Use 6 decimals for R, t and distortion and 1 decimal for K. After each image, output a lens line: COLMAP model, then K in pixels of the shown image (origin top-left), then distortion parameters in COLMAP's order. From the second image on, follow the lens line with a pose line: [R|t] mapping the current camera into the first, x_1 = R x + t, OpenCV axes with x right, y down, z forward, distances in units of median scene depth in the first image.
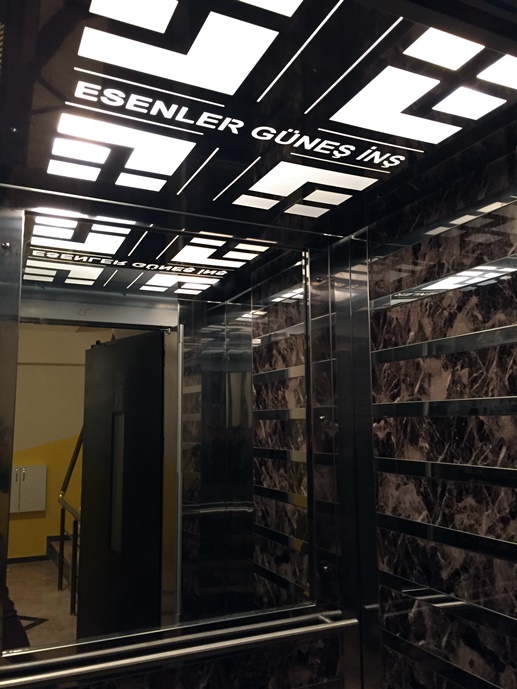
lens RADIAL K [[583.5, 0, 257.3], [0, 583.5, 338.8], [0, 0, 1]] dist [0.056673, -0.068929]
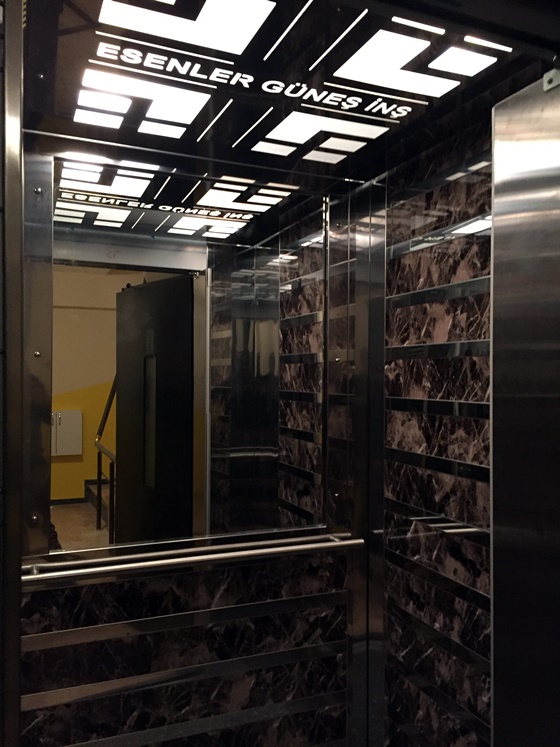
lens RADIAL K [[632.7, 0, 281.5], [0, 632.7, 376.3], [0, 0, 1]] dist [0.056673, -0.068929]
pose [[0.999241, 0.019020, -0.033997, 0.052397], [-0.014005, 0.989755, 0.142088, 0.003694], [0.036351, -0.141504, 0.989270, -0.153610]]
